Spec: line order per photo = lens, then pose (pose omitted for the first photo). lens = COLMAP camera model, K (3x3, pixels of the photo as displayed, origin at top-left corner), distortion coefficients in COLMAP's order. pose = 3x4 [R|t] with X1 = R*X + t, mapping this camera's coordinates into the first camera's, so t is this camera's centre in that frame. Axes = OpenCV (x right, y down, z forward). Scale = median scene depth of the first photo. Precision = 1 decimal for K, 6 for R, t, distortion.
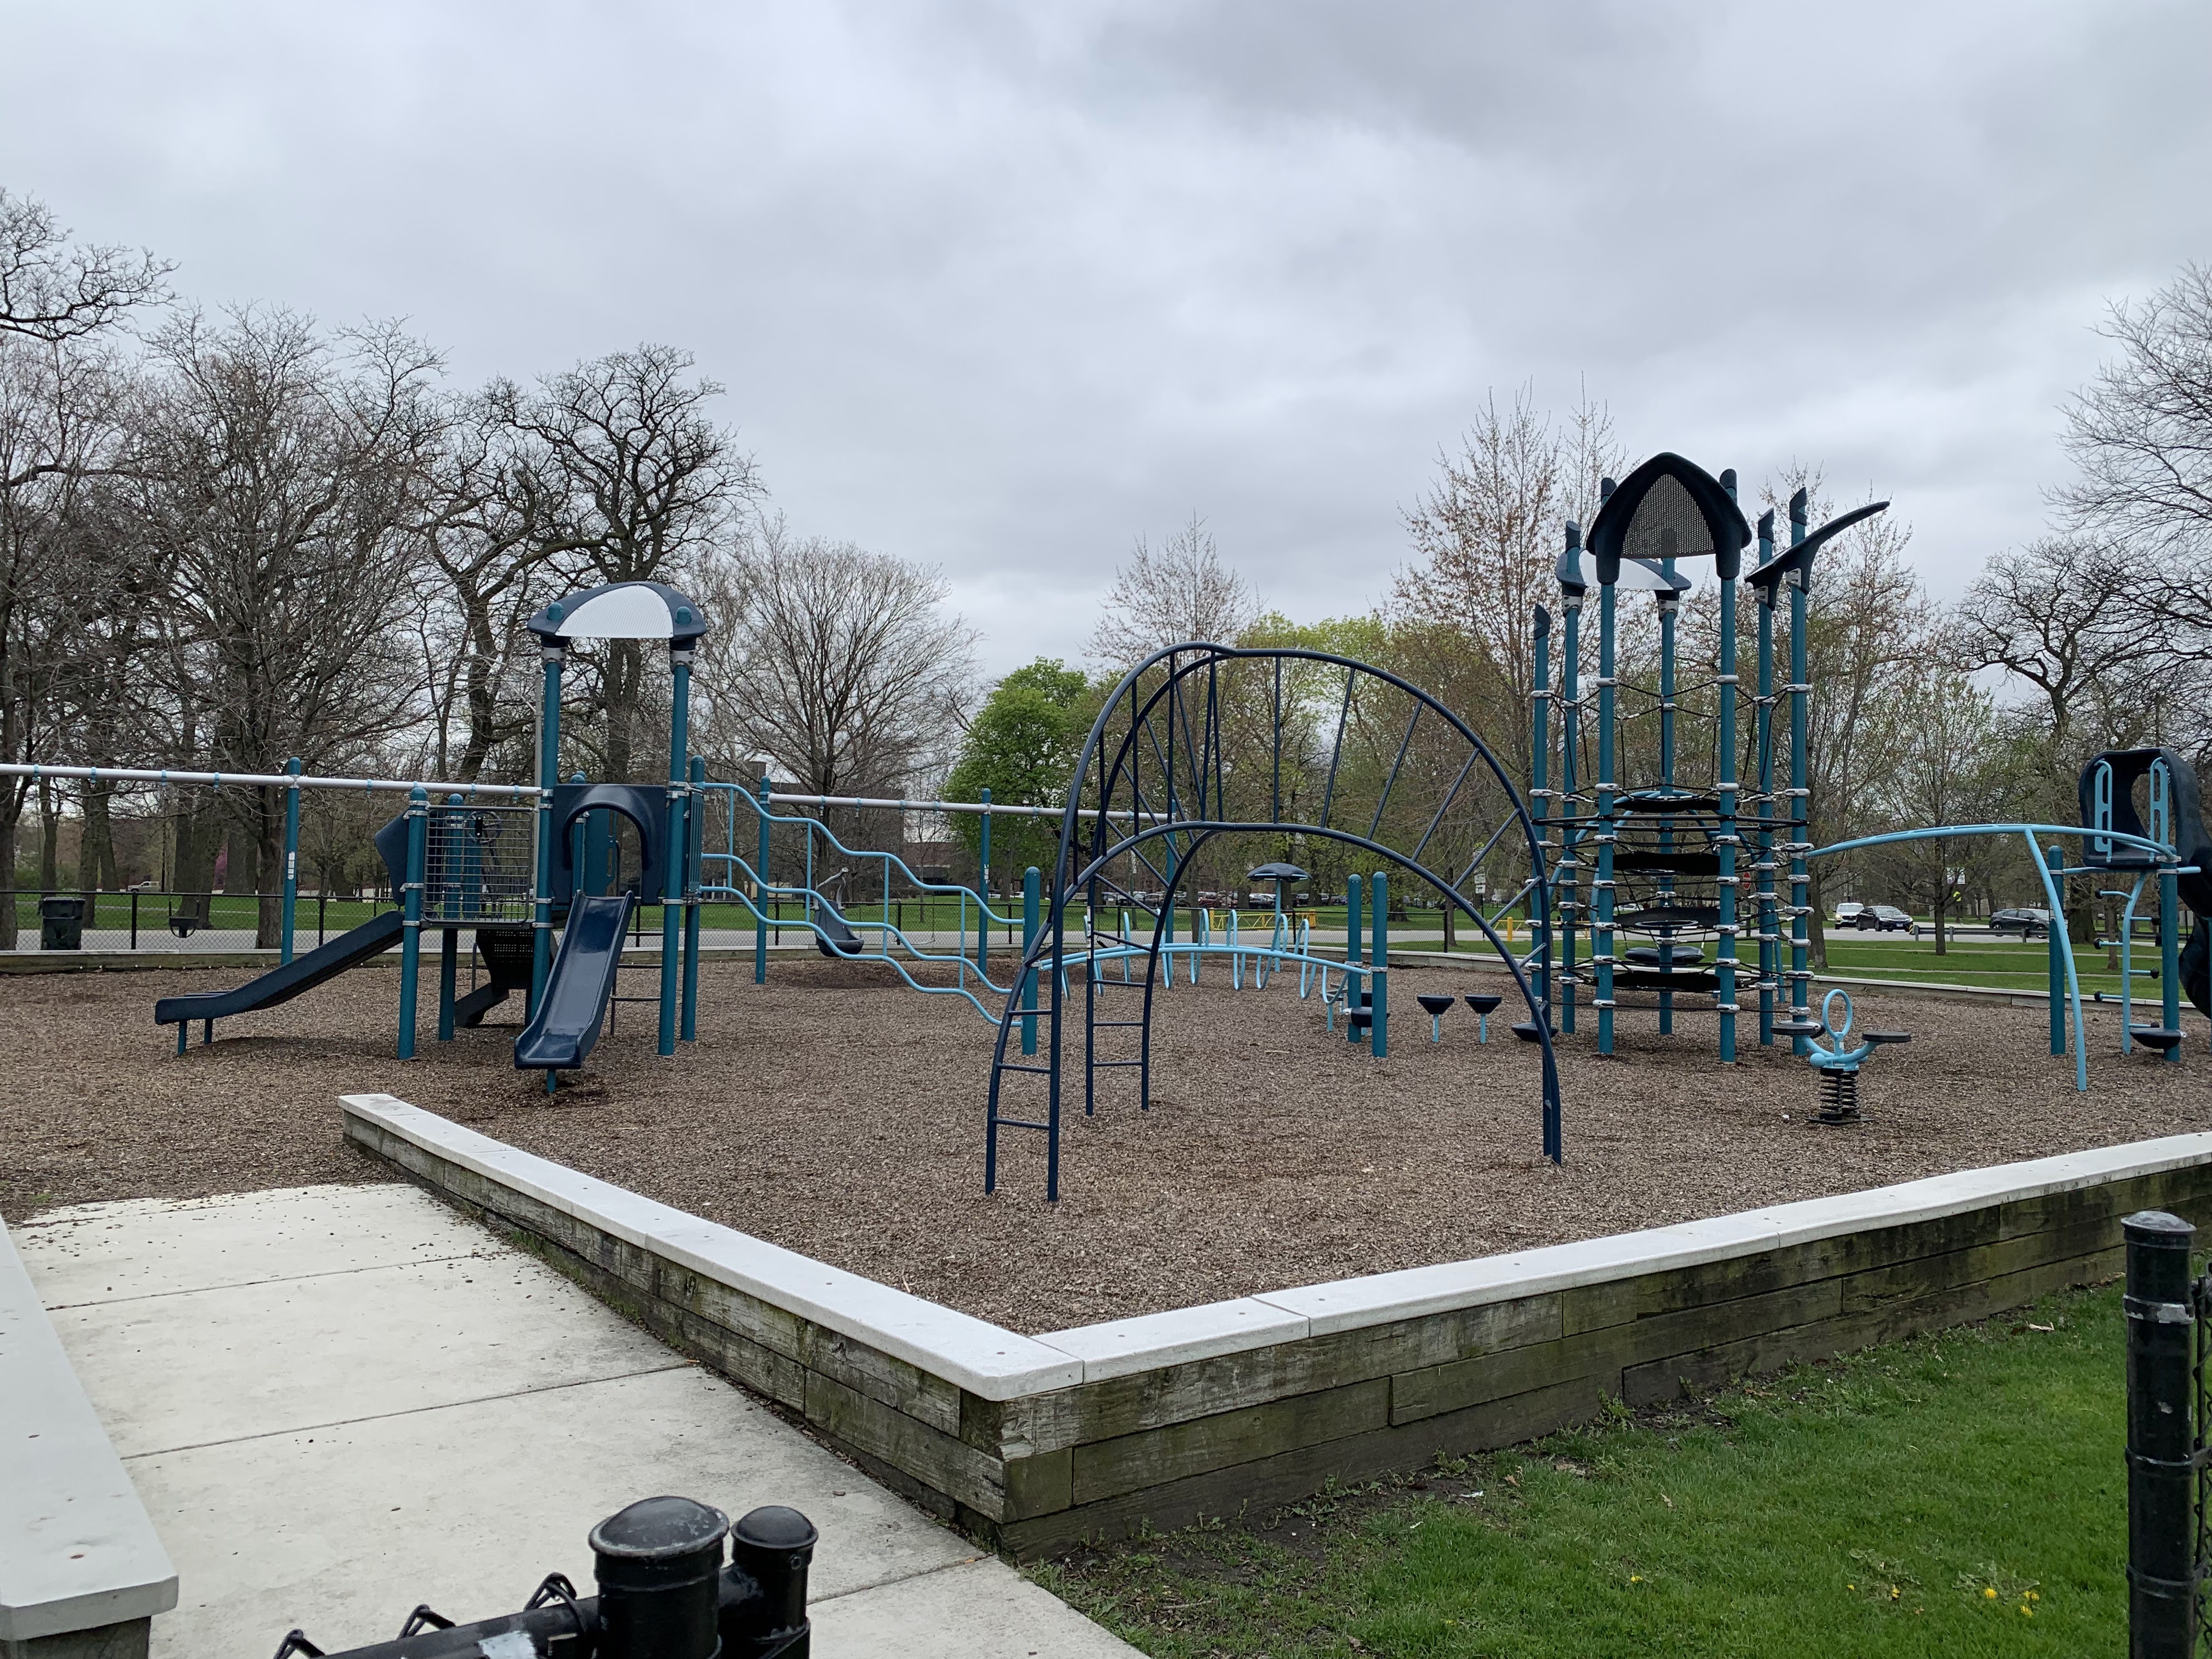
lens RADIAL K [[1637.4, 0, 1106.0], [0, 1637.4, 829.5], [0, 0, 1]] dist [0.006127, -0.012500]
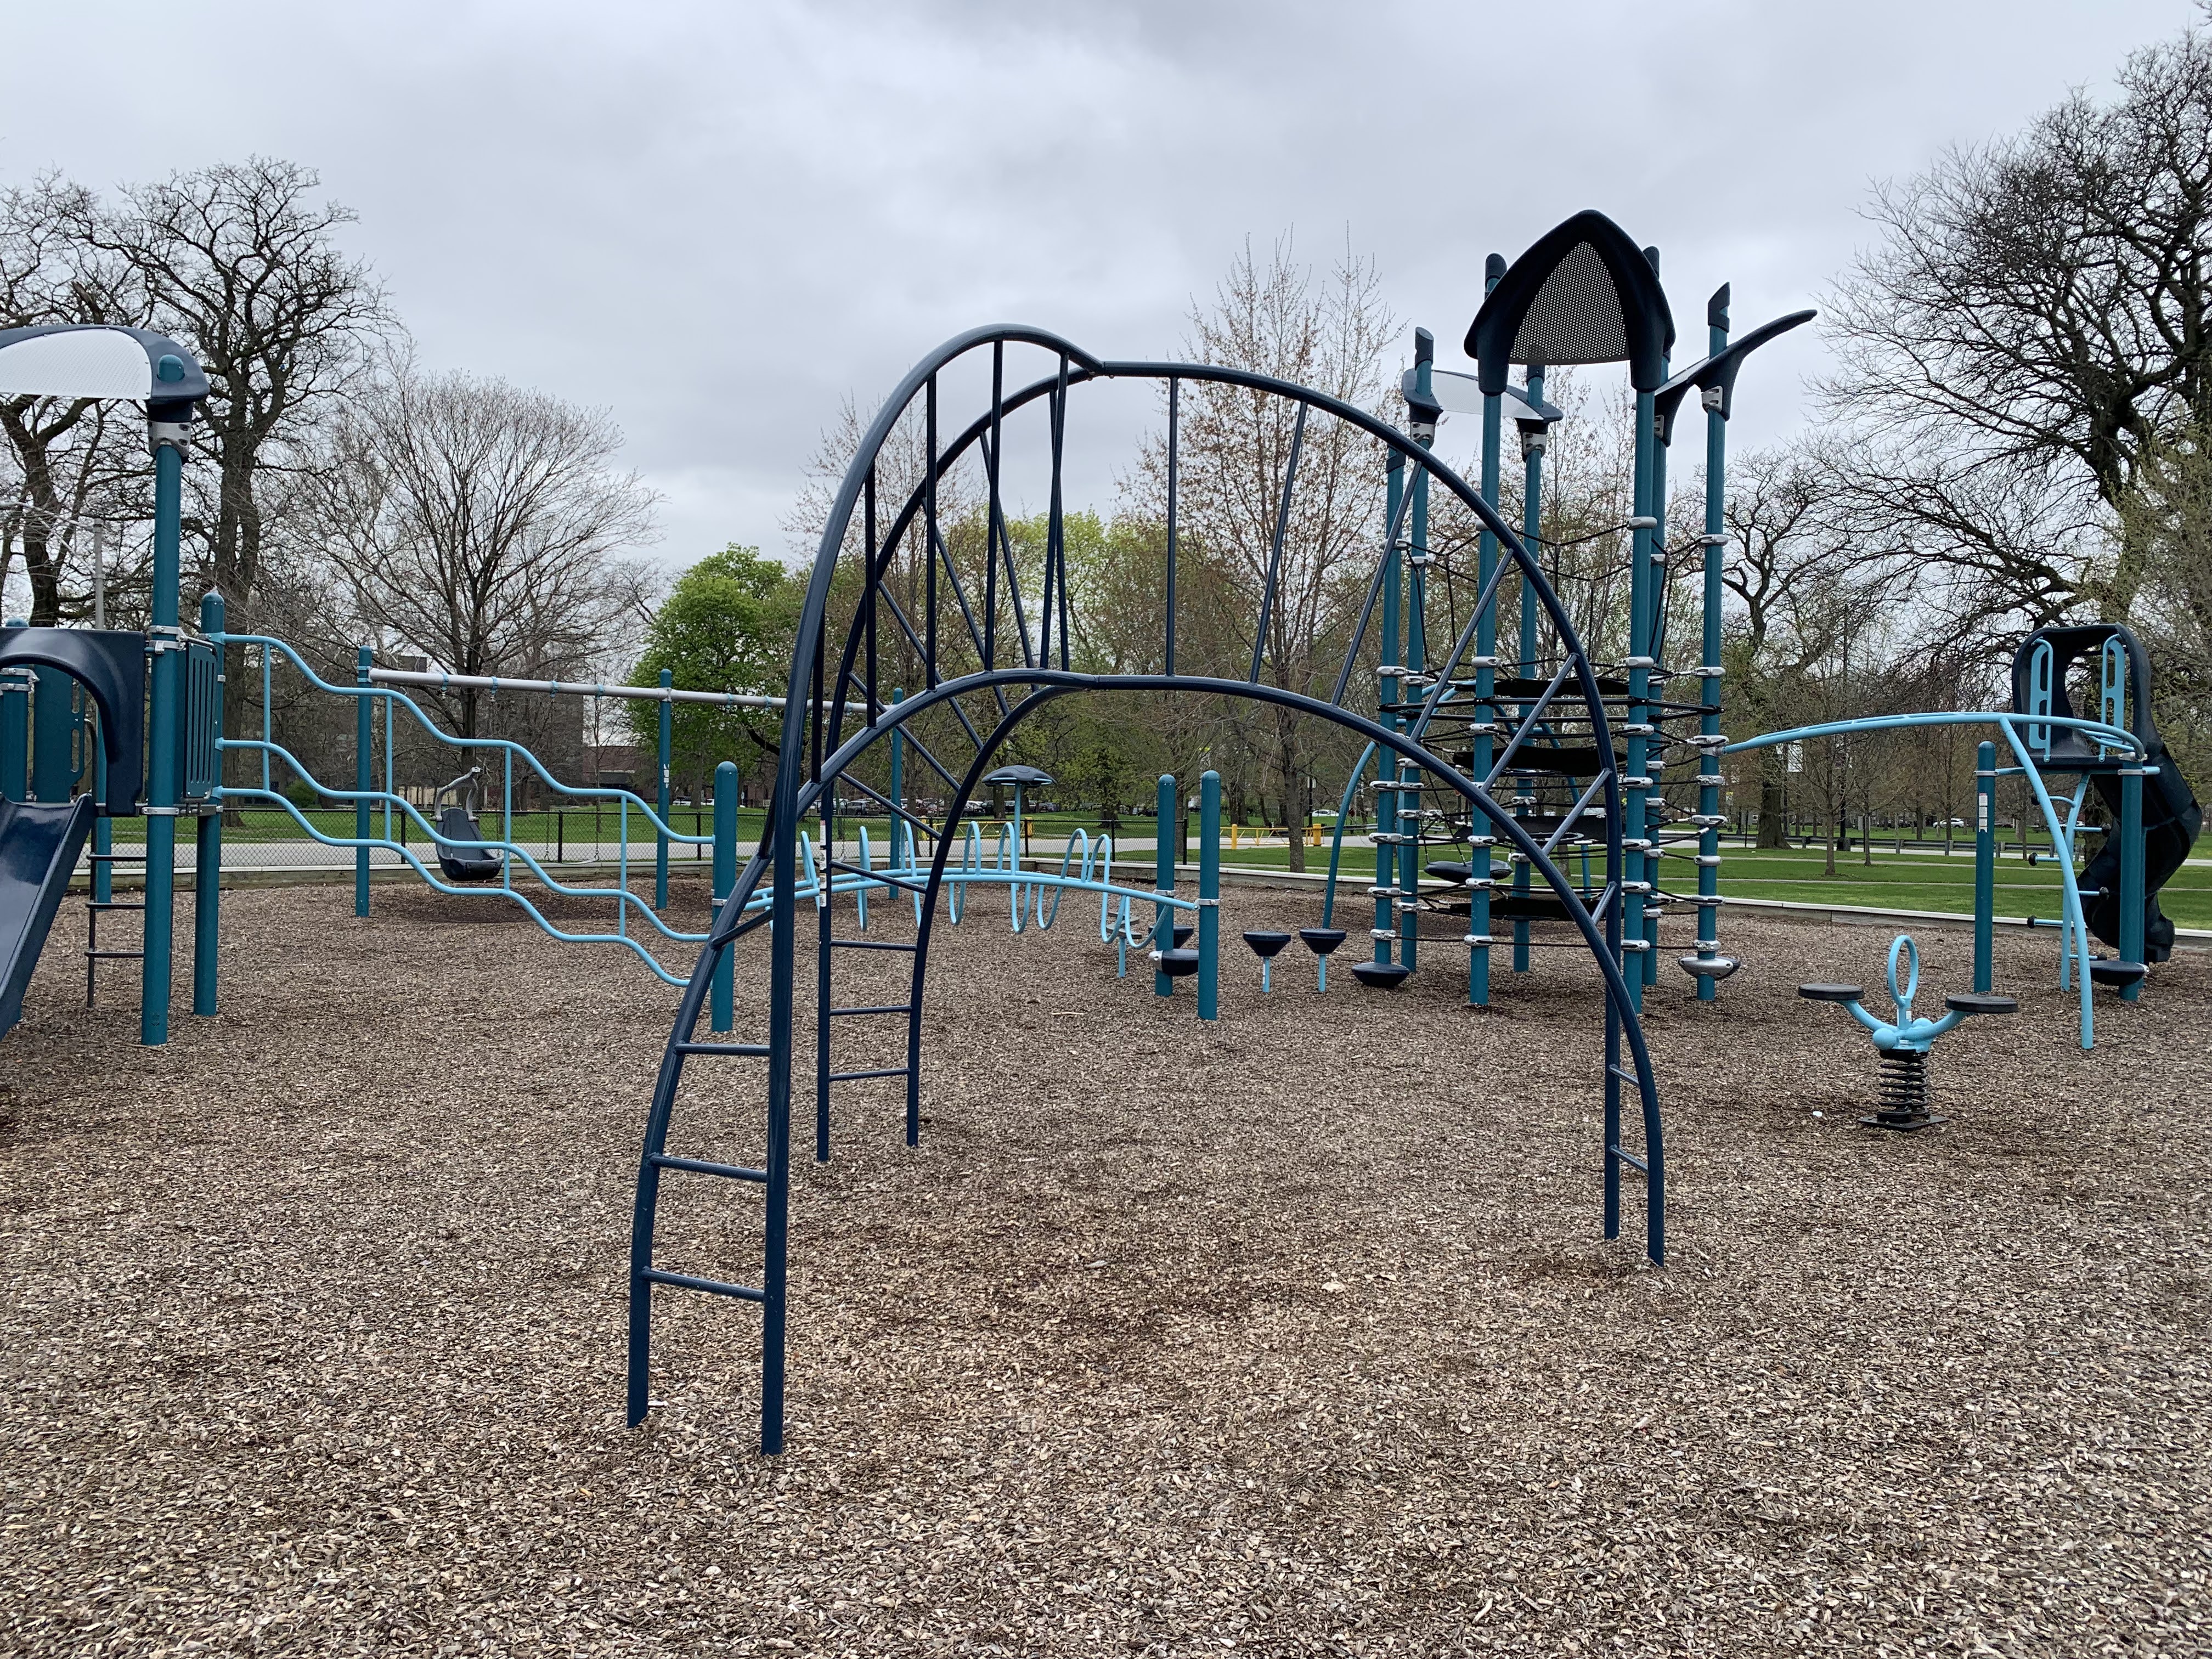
lens RADIAL K [[1652.6, 0, 1098.0], [0, 1652.6, 816.5], [0, 0, 1]] dist [0.011105, 0.005388]
pose [[0.984464, -0.001612, 0.175580, -0.005040], [-0.007042, 0.998791, 0.048655, 0.004540], [-0.175446, -0.049136, 0.983262, 0.111162]]
